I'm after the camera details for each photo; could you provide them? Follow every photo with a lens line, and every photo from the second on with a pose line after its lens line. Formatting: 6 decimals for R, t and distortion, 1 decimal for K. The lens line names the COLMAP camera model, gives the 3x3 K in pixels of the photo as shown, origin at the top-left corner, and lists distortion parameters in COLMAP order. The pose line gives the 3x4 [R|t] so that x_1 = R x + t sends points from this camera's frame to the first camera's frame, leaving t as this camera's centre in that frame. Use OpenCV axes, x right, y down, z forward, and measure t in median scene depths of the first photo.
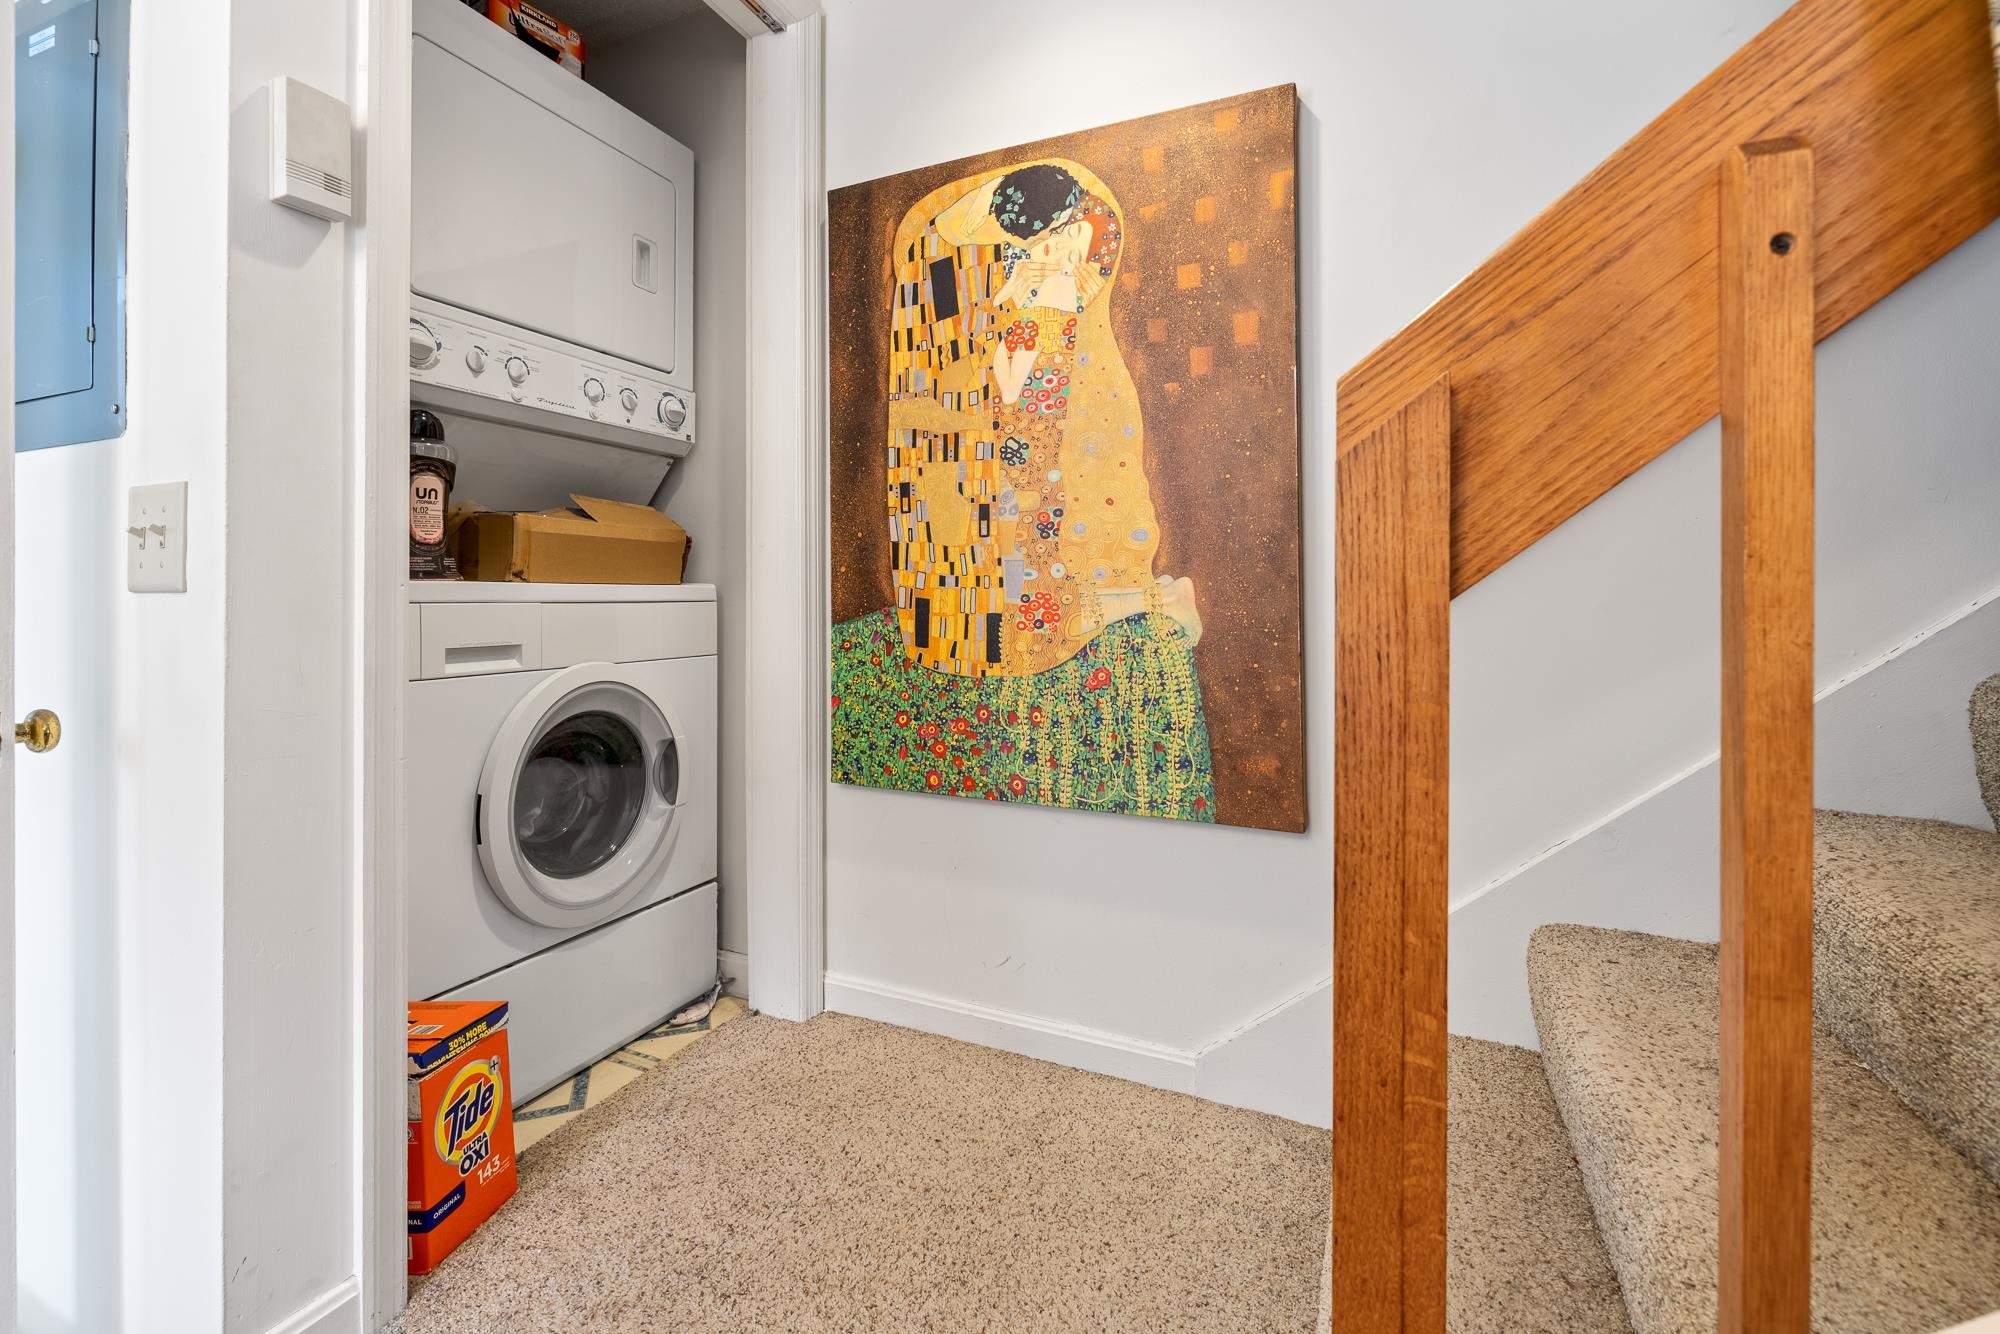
lens RADIAL K [[870.0, 0, 1004.3], [0, 870.0, 593.5], [0, 0, 1]] dist [-0.000160, -0.001513]
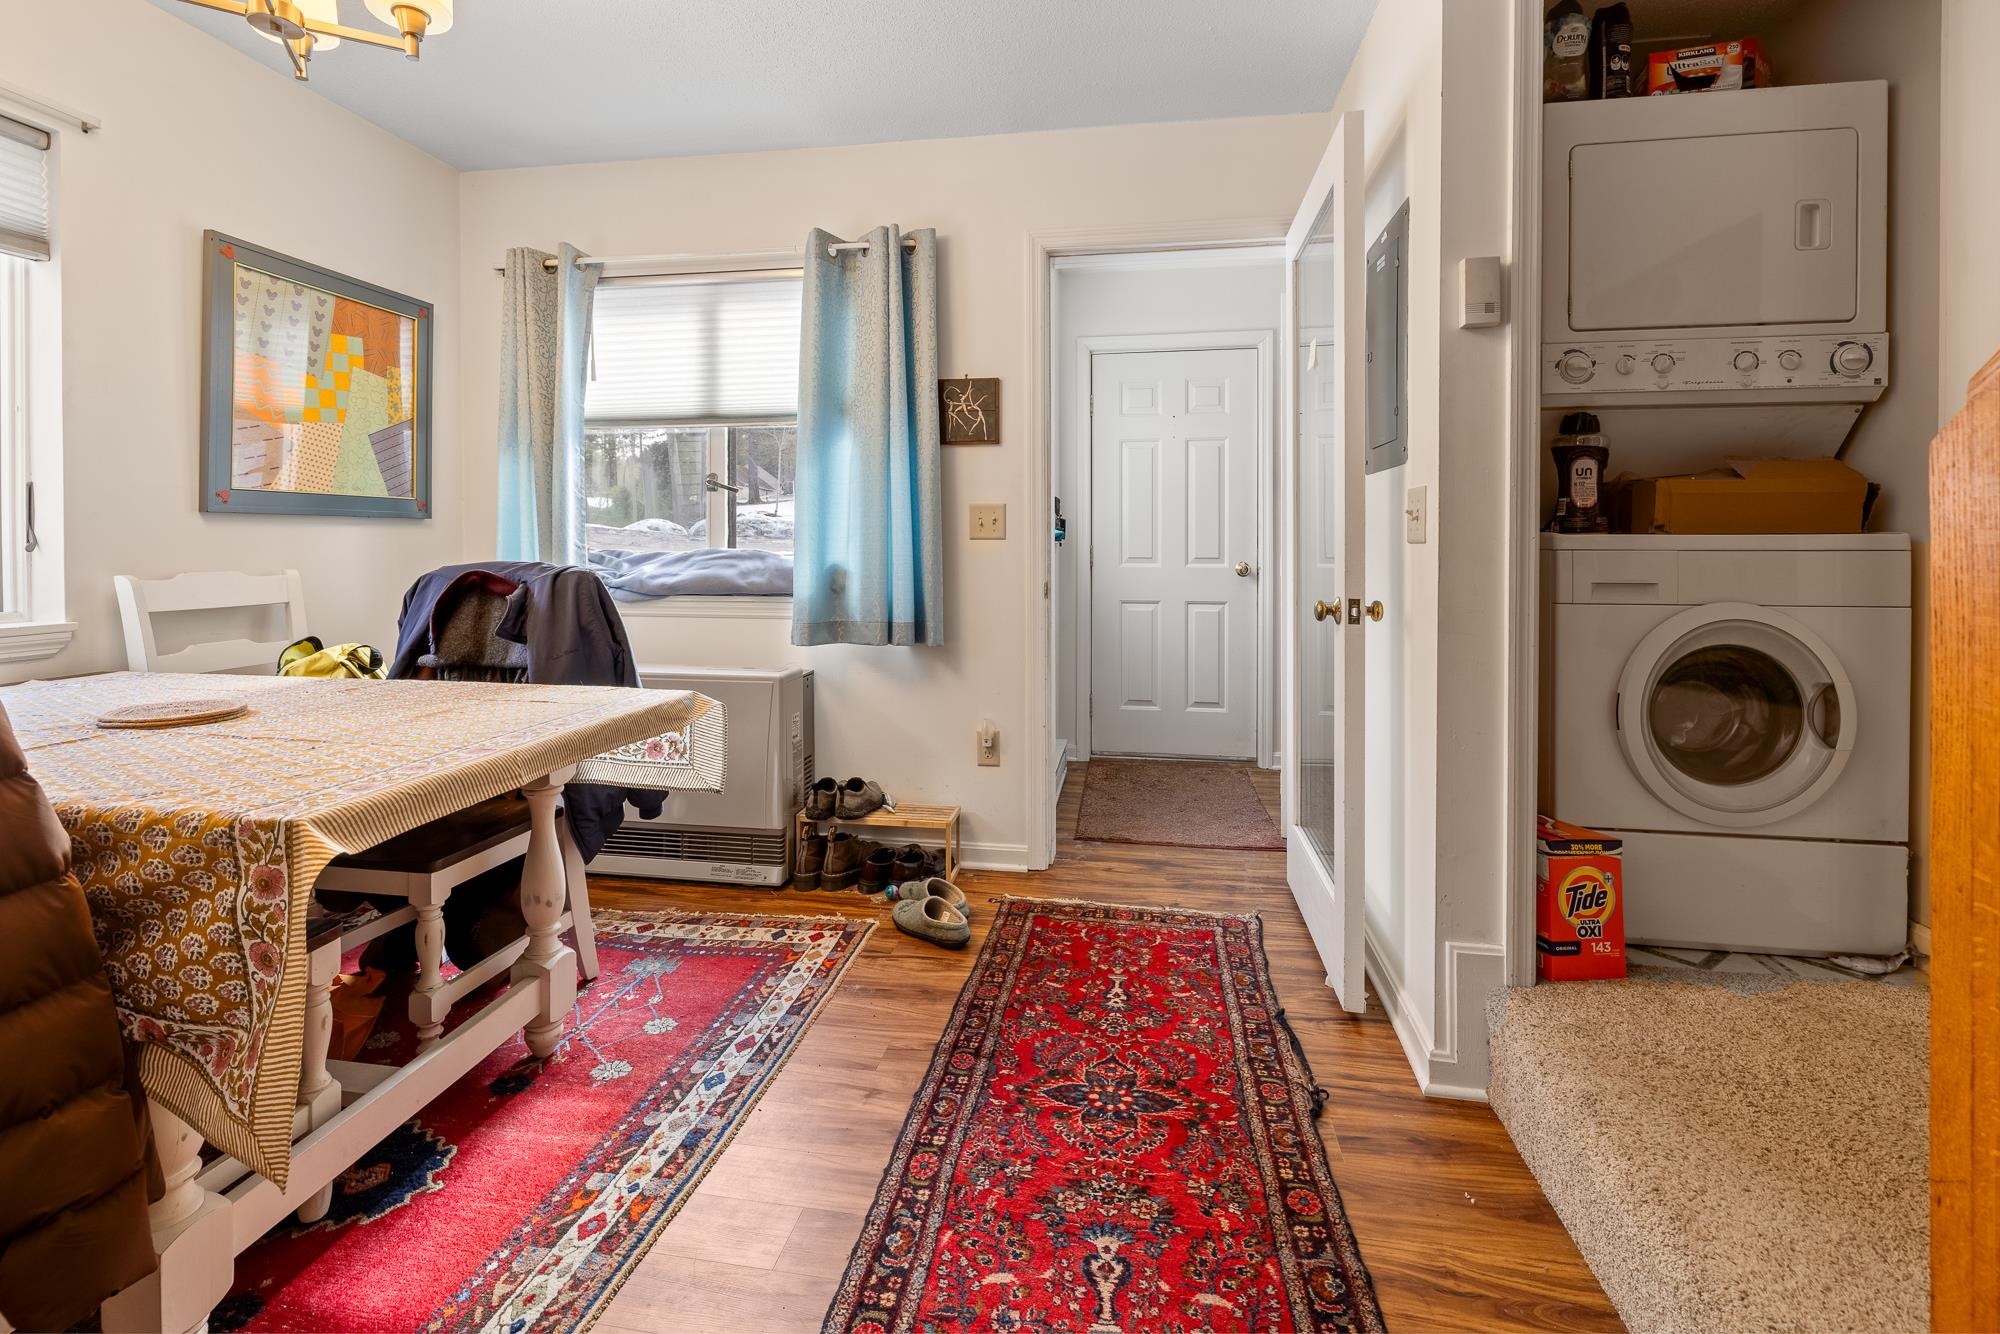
lens RADIAL K [[870.0, 0, 999.2], [0, 870.0, 551.4], [0, 0, 1]] dist [-0.000160, -0.001513]
pose [[0.259237, 0.004050, -0.965805, 0.415743], [0.001947, 0.999987, 0.004716, 0.004118], [0.965812, -0.003103, 0.259226, -0.253974]]
